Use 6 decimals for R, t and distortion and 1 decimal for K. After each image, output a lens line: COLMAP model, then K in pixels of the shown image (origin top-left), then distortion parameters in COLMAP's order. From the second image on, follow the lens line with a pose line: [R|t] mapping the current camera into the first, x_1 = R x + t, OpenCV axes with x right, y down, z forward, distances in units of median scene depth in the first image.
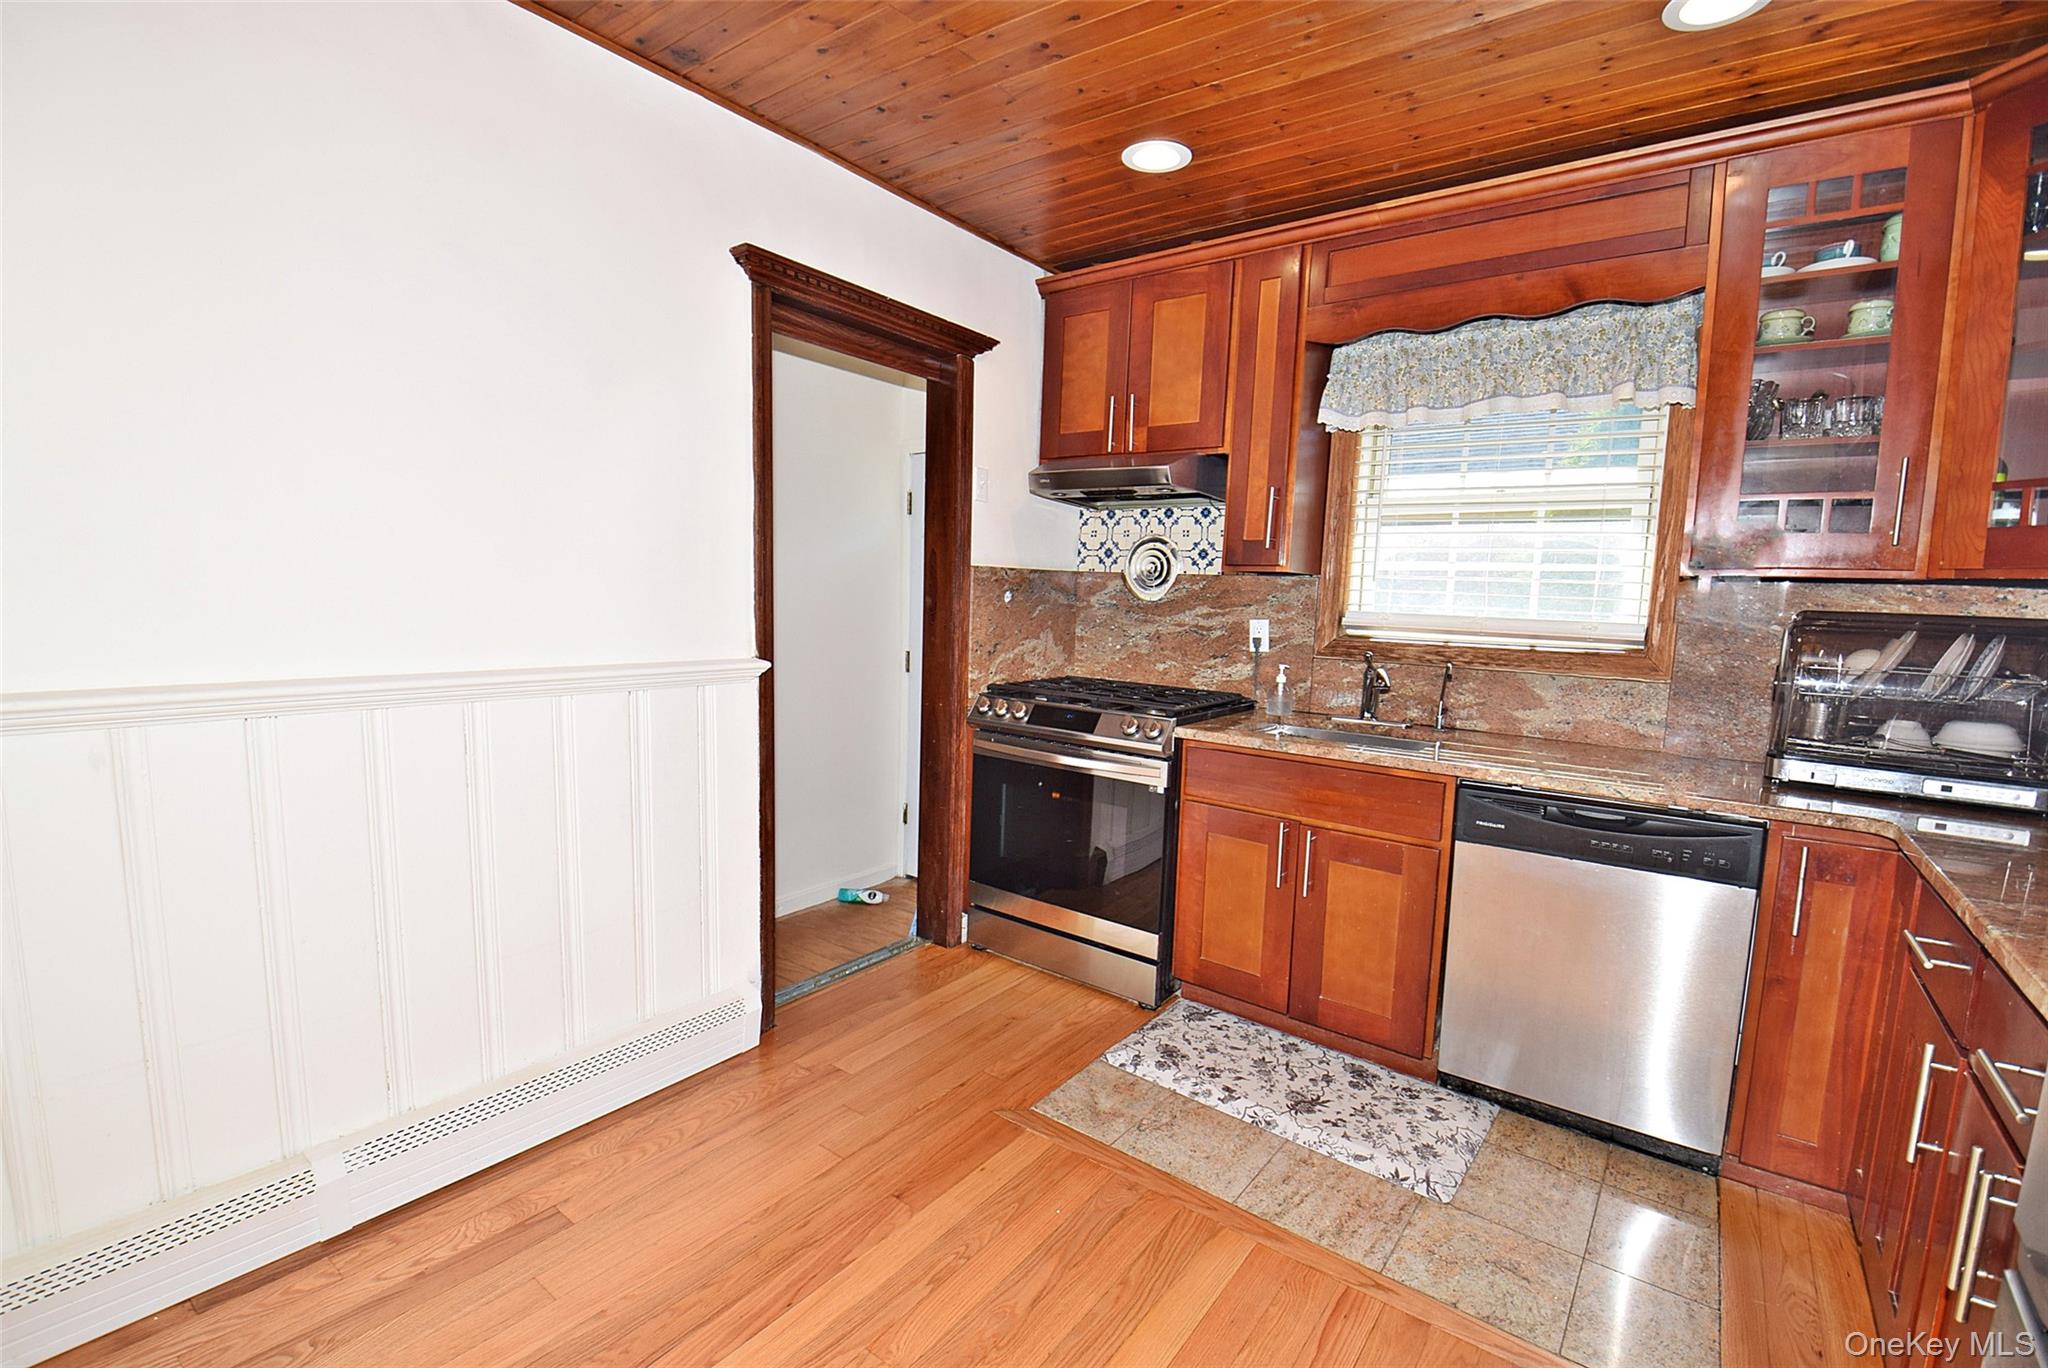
lens RADIAL K [[921.4, 0, 1020.7], [0, 921.4, 694.1], [0, 0, 1]] dist [0.032839, -0.028861]
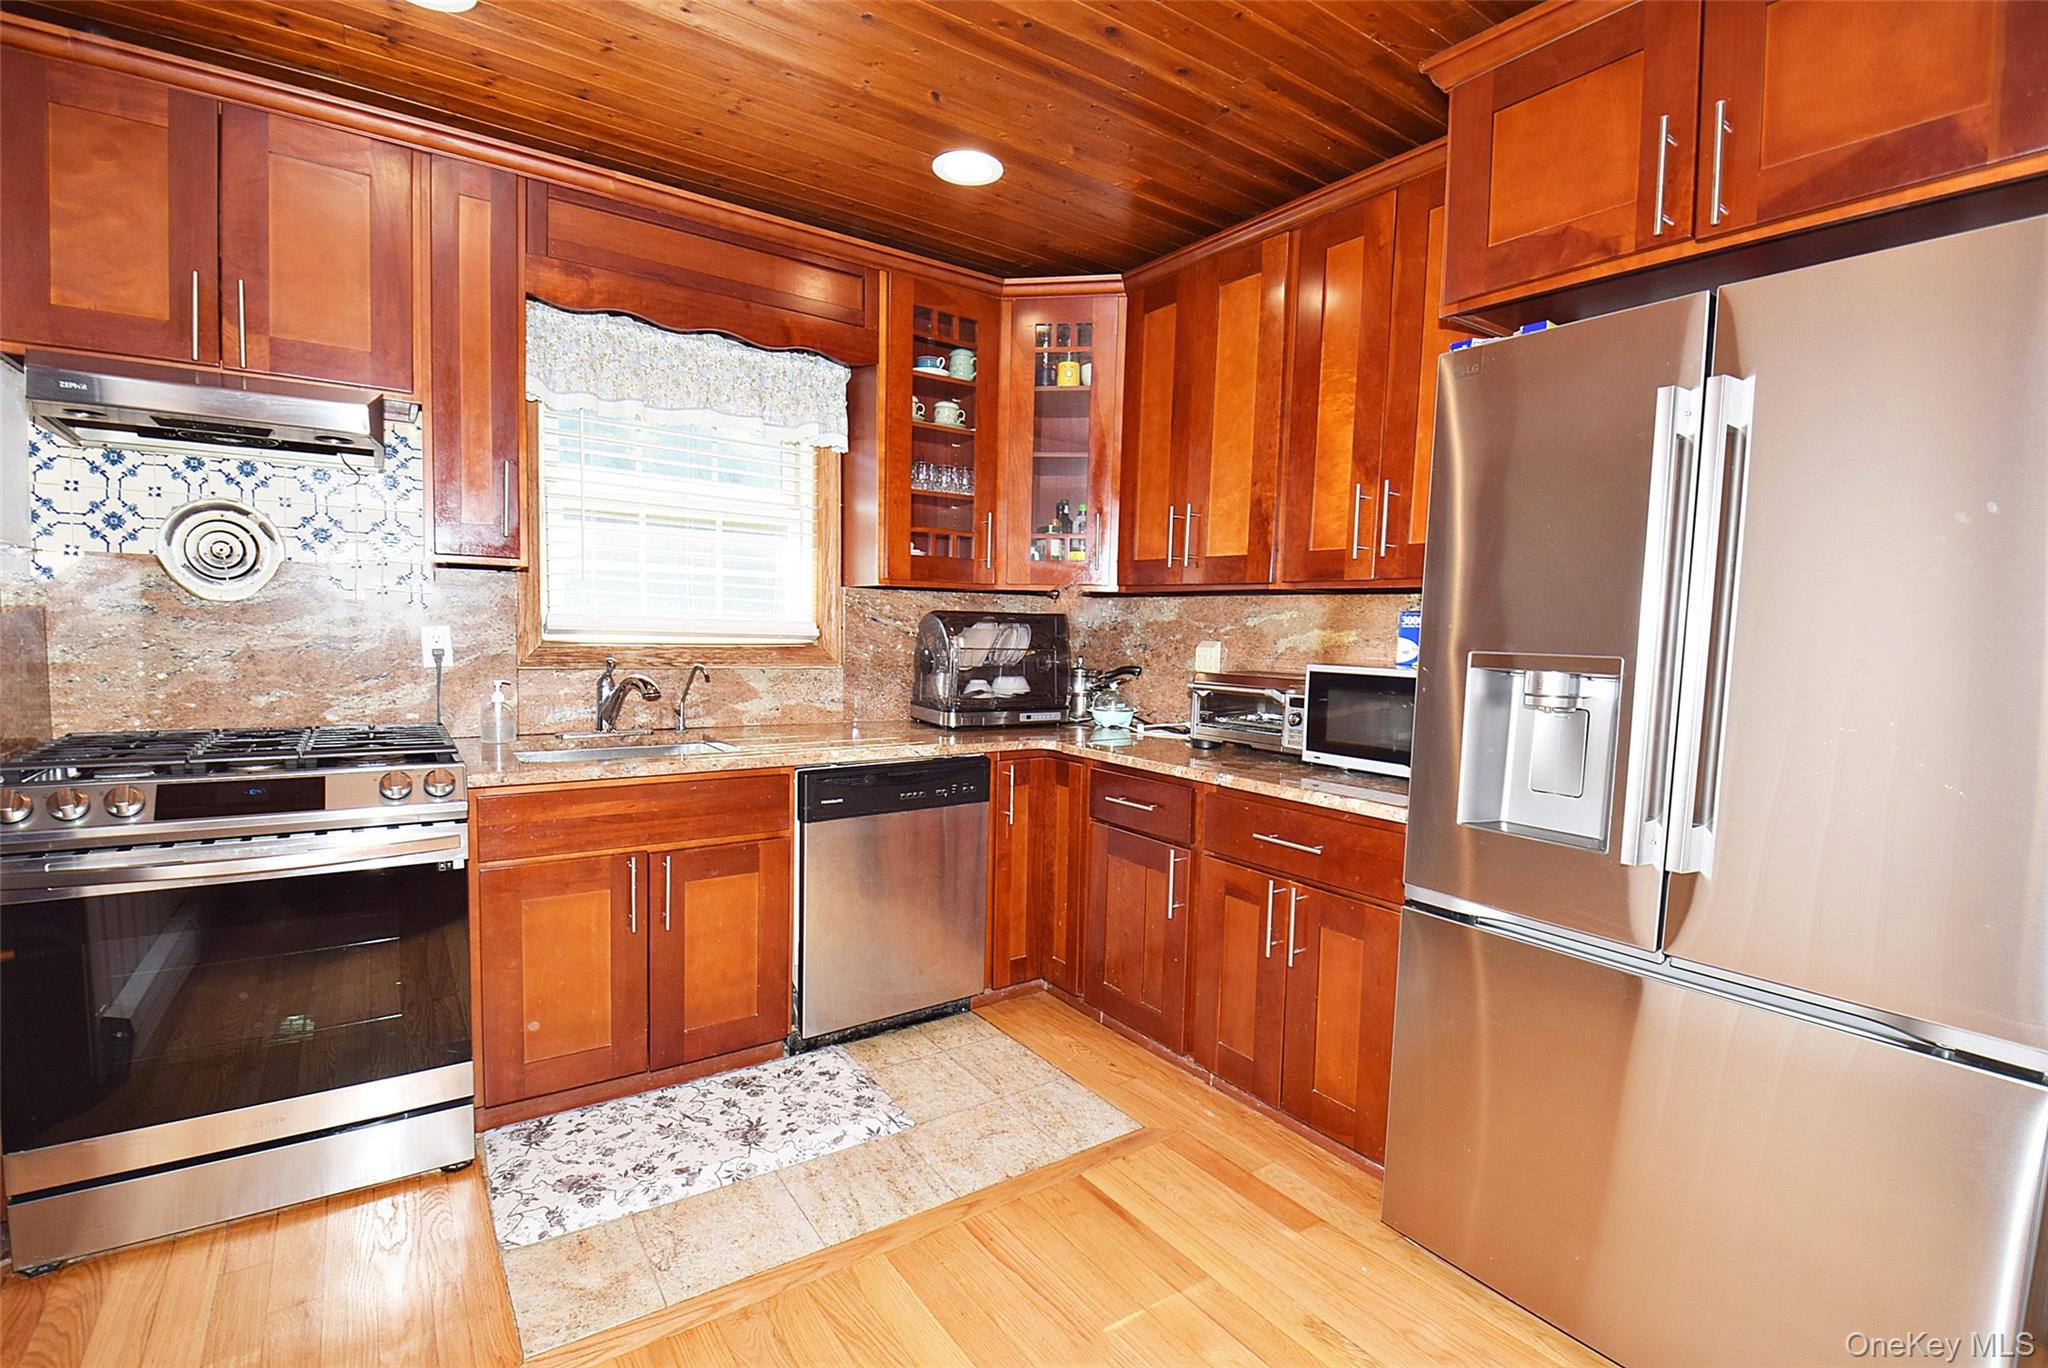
lens RADIAL K [[921.4, 0, 1020.7], [0, 921.4, 694.1], [0, 0, 1]] dist [0.032839, -0.028861]
pose [[0.307898, -0.095853, 0.946579, -0.404352], [0.091324, 0.993296, 0.070878, -0.041312], [-0.947026, 0.064622, 0.314588, 0.355528]]
